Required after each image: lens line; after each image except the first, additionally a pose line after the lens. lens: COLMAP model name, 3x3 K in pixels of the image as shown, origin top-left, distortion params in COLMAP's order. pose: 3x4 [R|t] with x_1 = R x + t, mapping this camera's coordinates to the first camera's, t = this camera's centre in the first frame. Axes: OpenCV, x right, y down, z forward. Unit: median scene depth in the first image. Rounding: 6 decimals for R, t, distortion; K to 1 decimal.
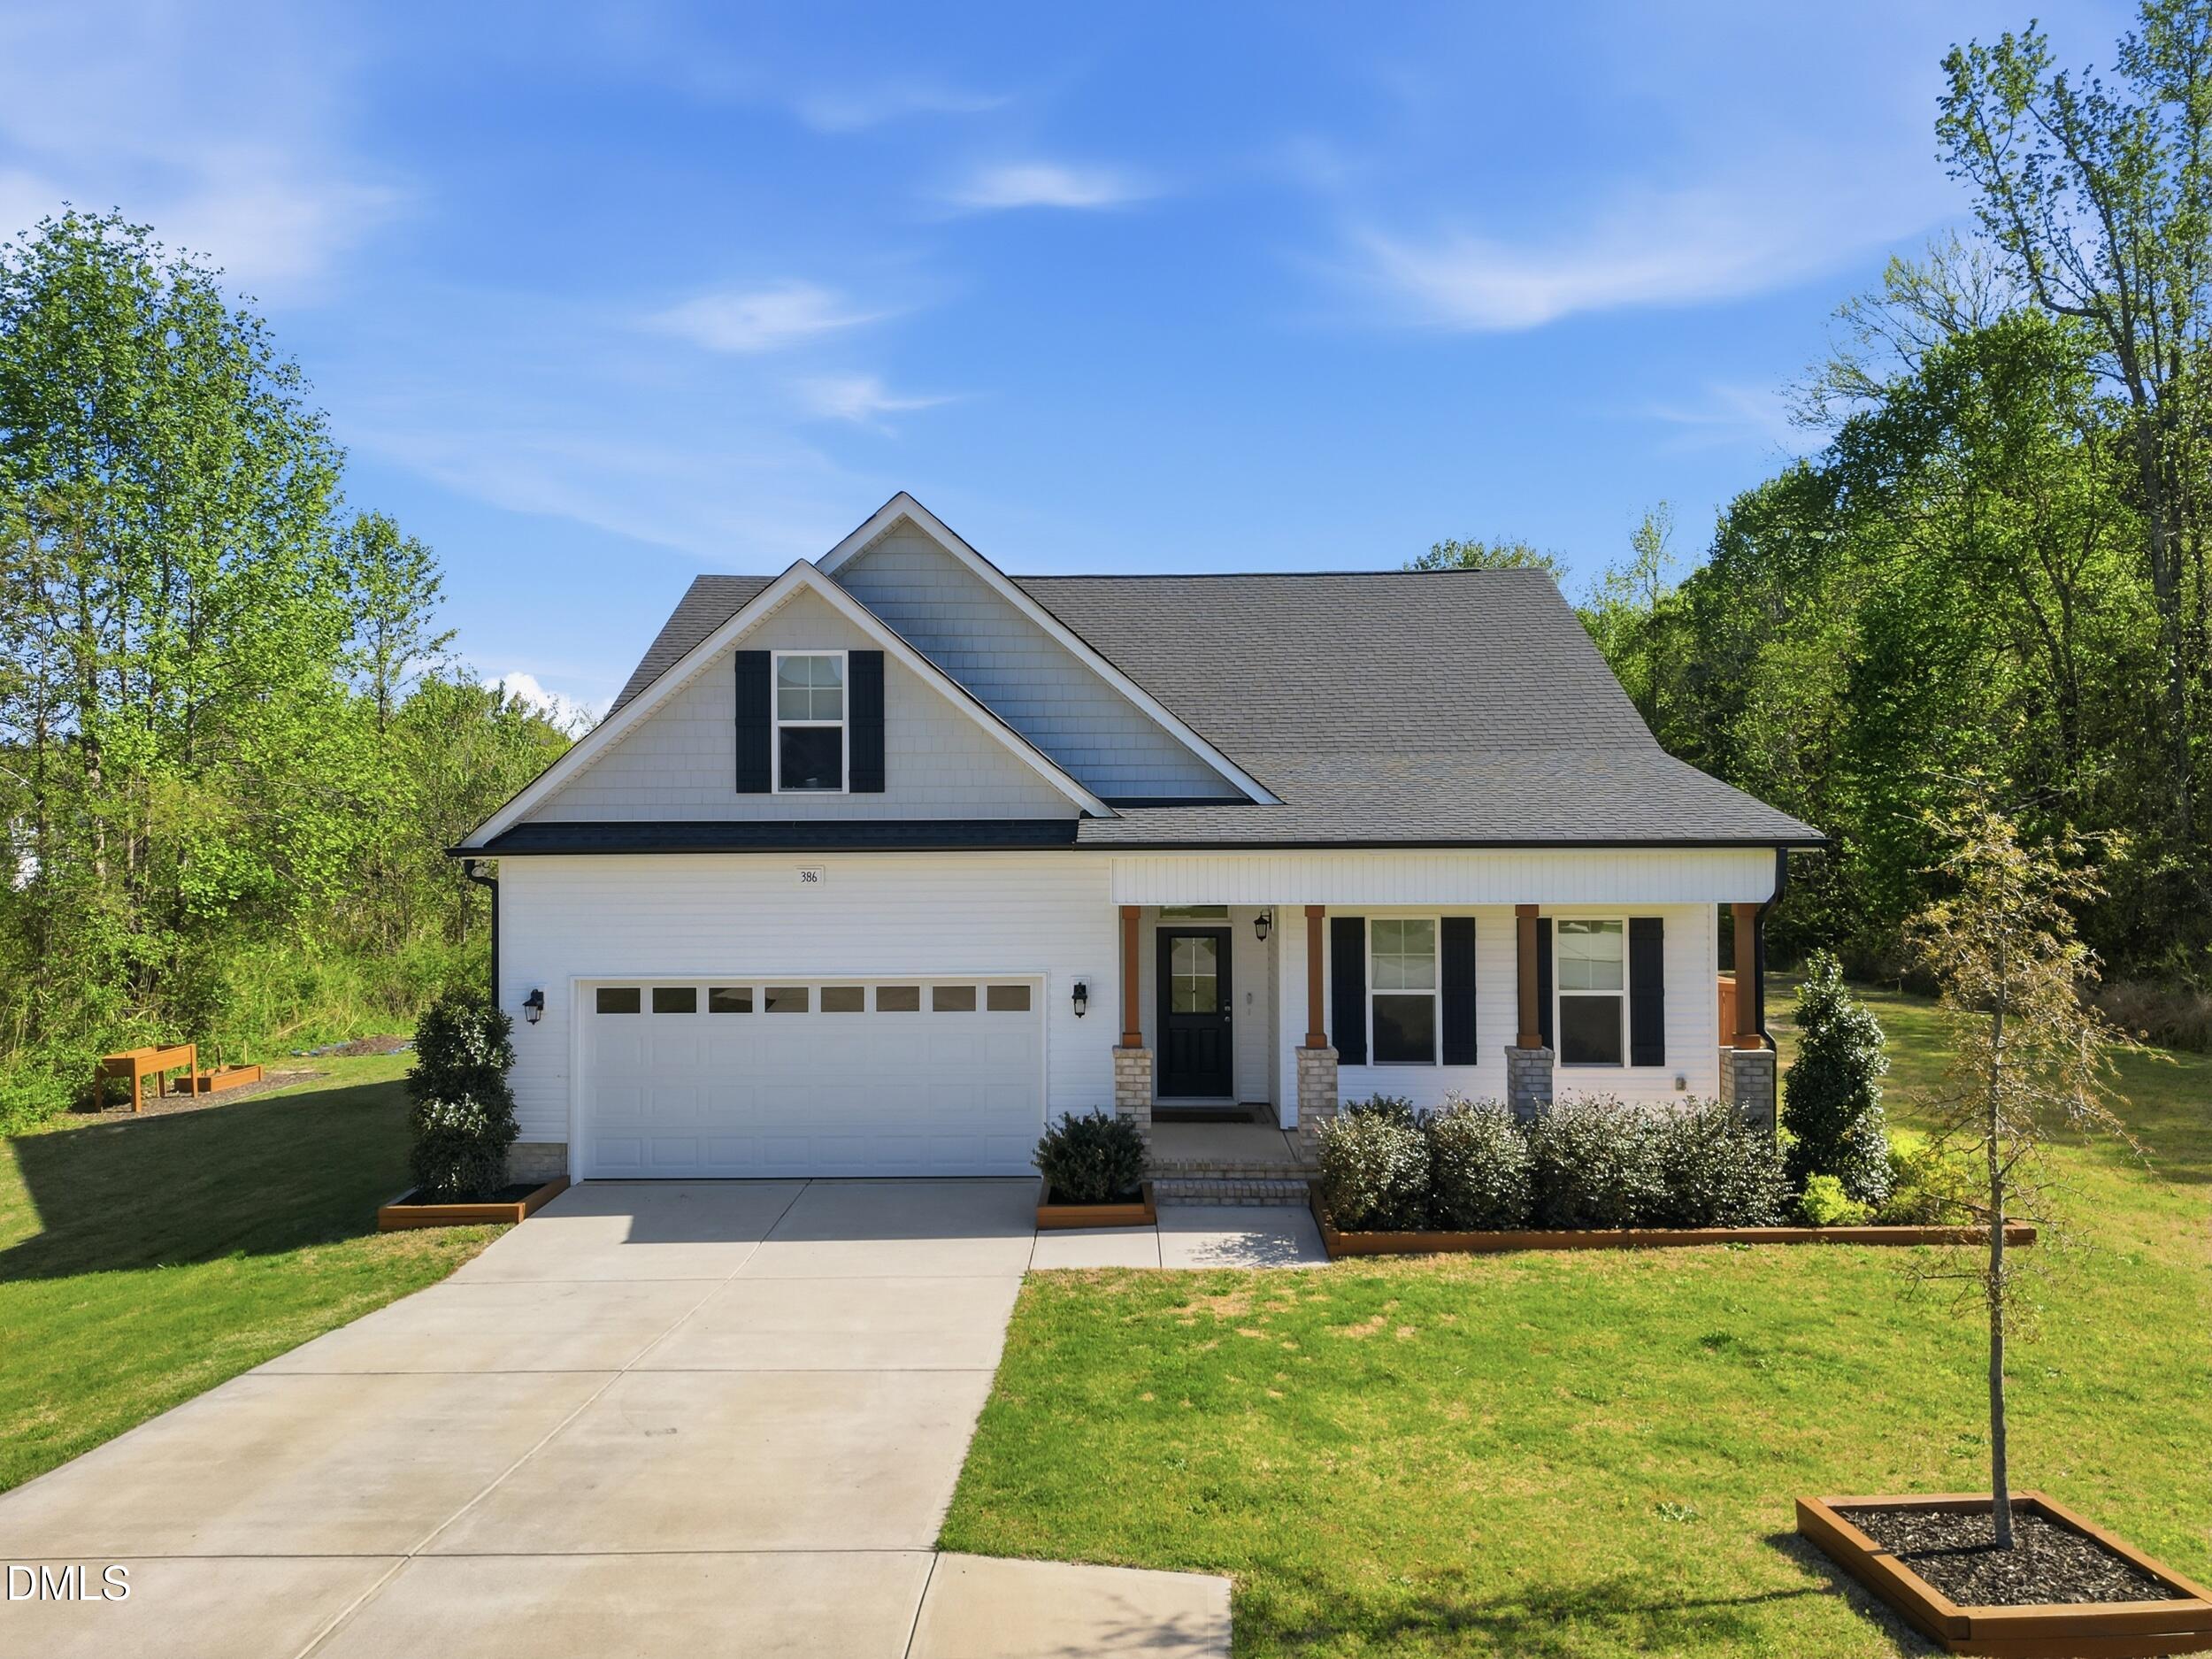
lens RADIAL K [[1556.1, 0, 1115.0], [0, 1556.1, 819.4], [0, 0, 1]] dist [-0.005330, -0.007239]
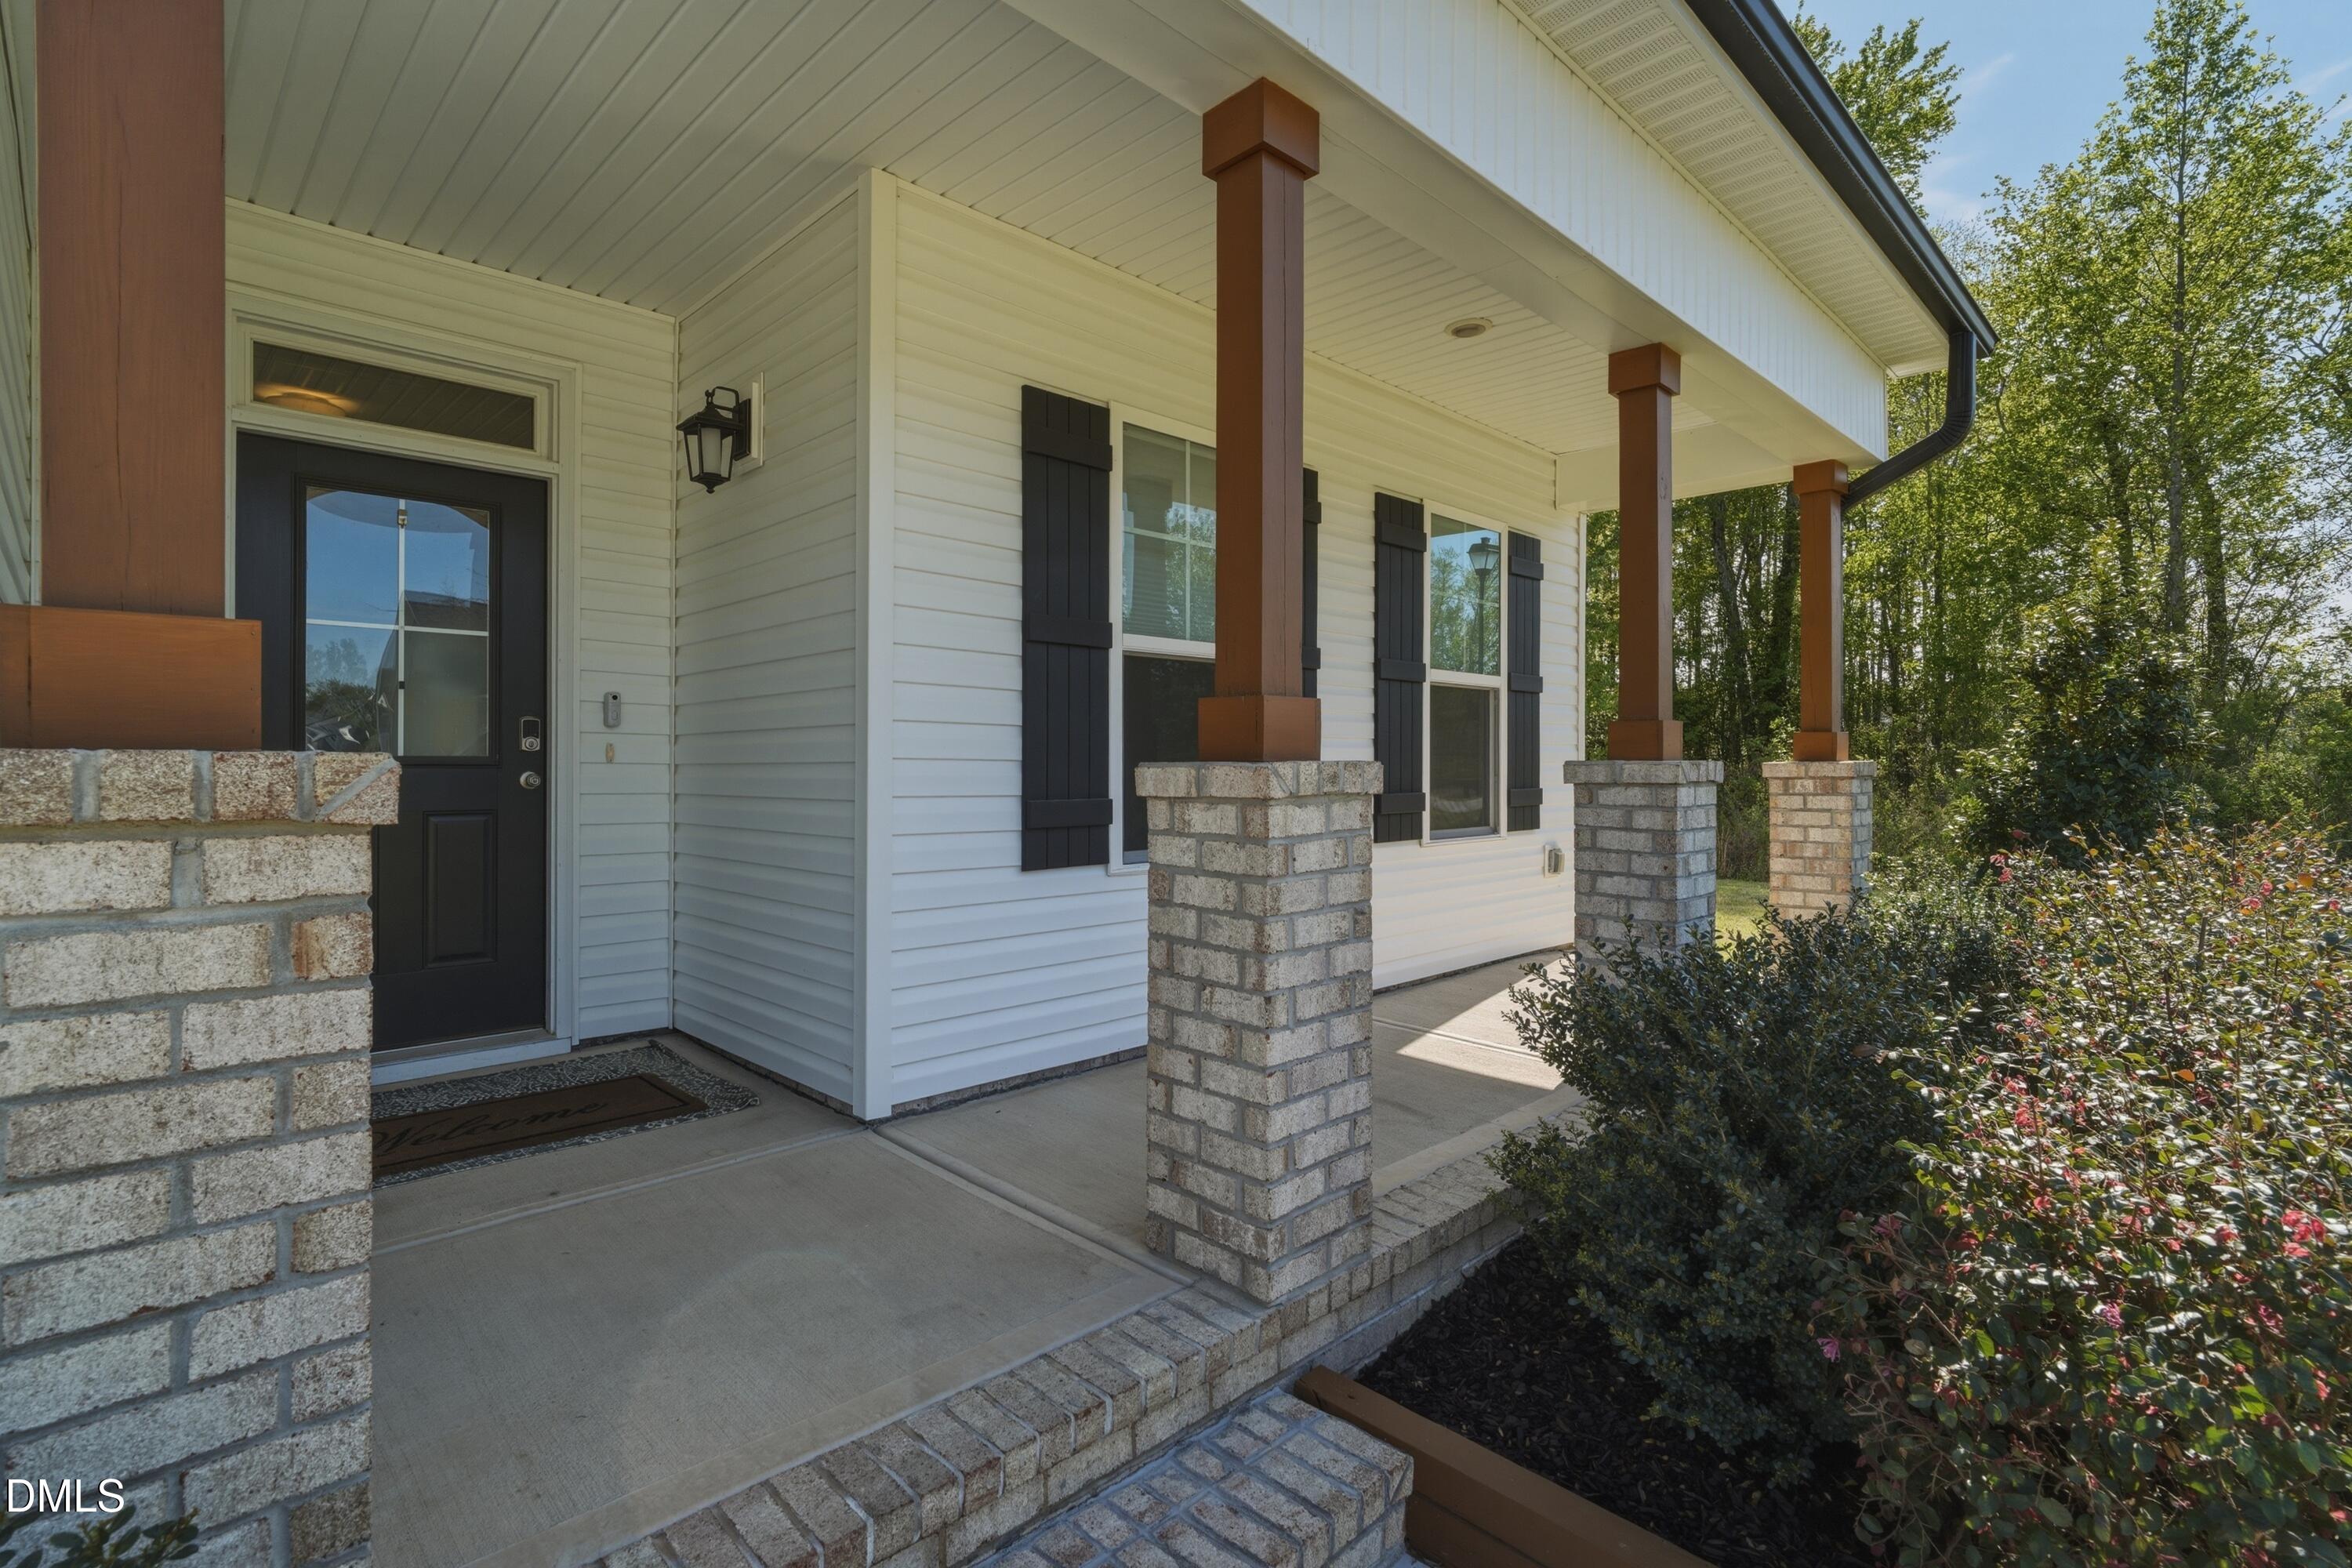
lens RADIAL K [[1100.9, 0, 1168.4], [0, 1100.9, 763.0], [0, 0, 1]] dist [-0.017539, 0.008027]
pose [[0.711169, 0.000777, 0.703021, 0.006474], [-0.008783, 0.999931, 0.007780, 0.107490], [-0.702966, -0.011707, 0.711127, 0.658369]]
